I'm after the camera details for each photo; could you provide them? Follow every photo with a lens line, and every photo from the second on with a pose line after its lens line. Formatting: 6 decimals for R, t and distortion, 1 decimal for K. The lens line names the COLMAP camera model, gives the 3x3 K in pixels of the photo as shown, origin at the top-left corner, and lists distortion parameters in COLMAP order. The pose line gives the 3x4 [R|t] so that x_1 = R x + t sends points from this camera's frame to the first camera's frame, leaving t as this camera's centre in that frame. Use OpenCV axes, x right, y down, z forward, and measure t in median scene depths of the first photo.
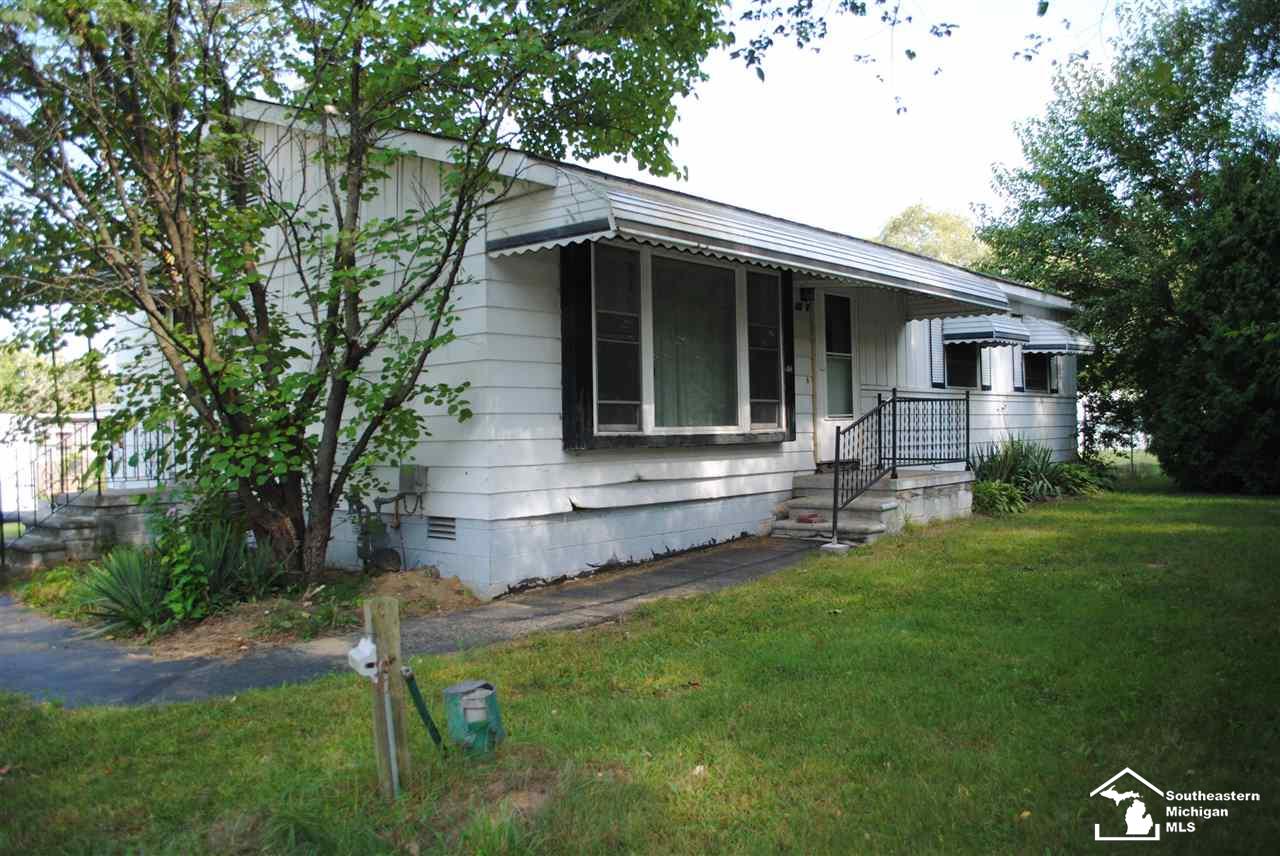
lens RADIAL K [[1019.5, 0, 639.4], [0, 1019.5, 429.6], [0, 0, 1]] dist [-0.072780, -0.004173]
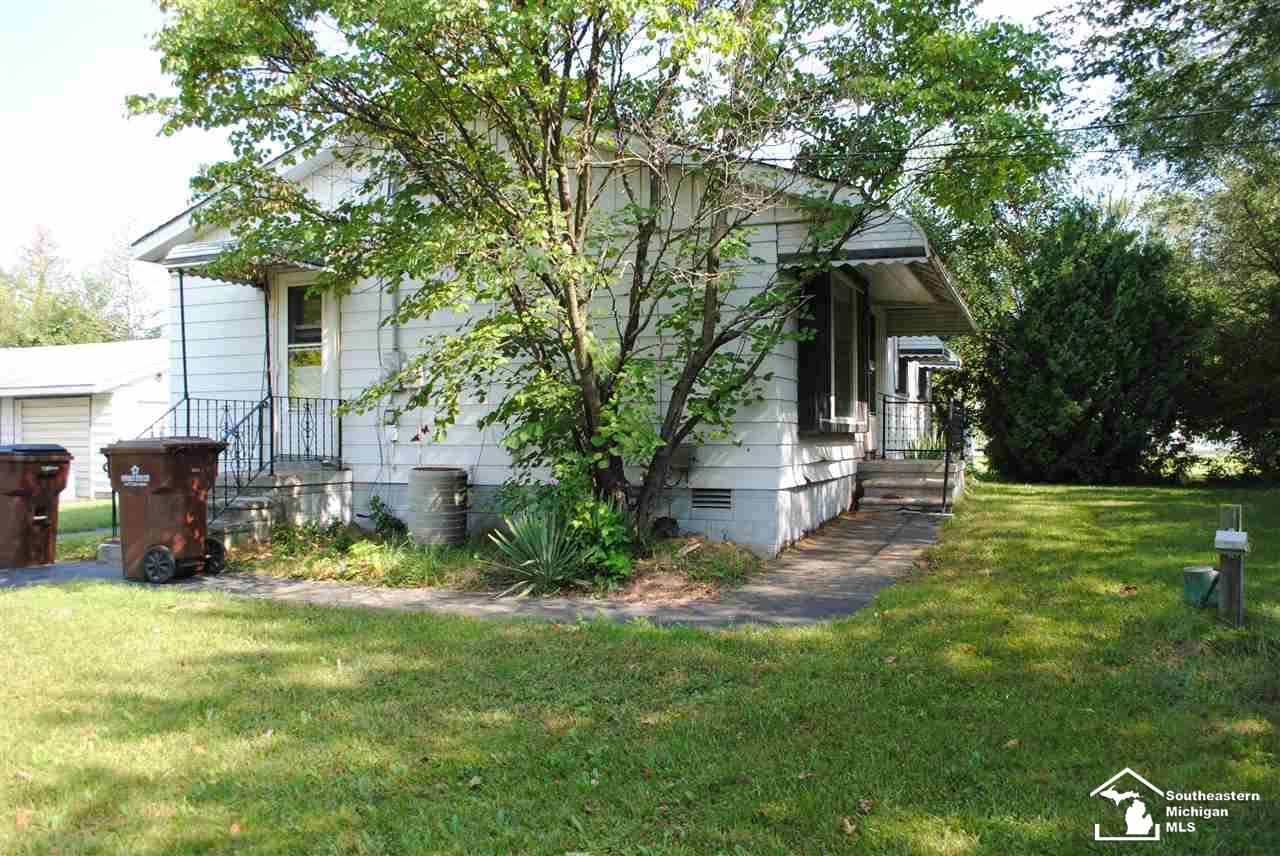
lens RADIAL K [[1019.5, 0, 641.9], [0, 1019.5, 430.2], [0, 0, 1]] dist [-0.072780, -0.004173]
pose [[0.939789, 0.018903, 0.341232, -0.575366], [-0.016648, 0.999816, -0.009534, 0.027681], [-0.341349, 0.003279, 0.939931, -0.046590]]
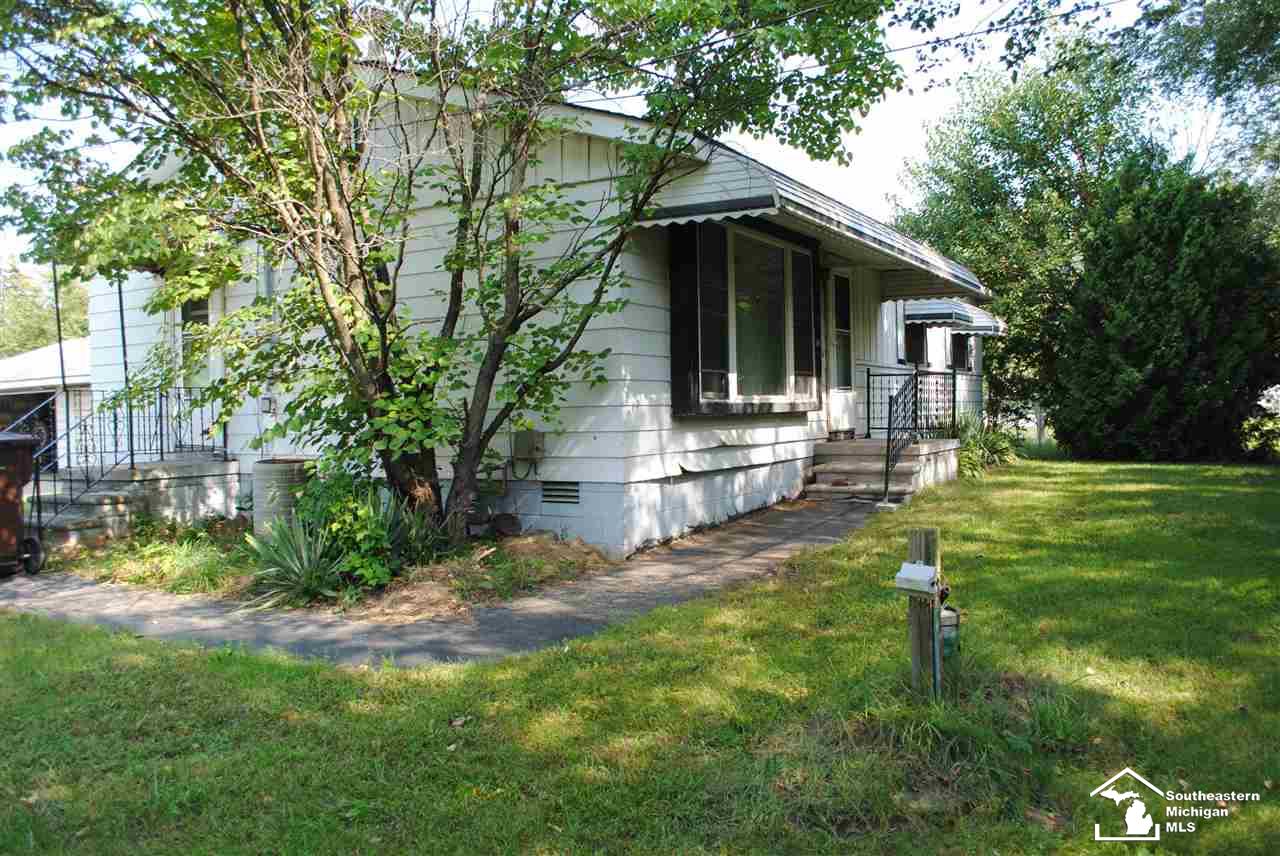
lens RADIAL K [[1019.5, 0, 643.7], [0, 1019.5, 431.5], [0, 0, 1]] dist [-0.072780, -0.004173]
pose [[0.979907, -0.003637, 0.199420, -0.275167], [-0.000495, 0.999786, 0.020667, 0.012521], [-0.199453, -0.020351, 0.979696, -0.014962]]
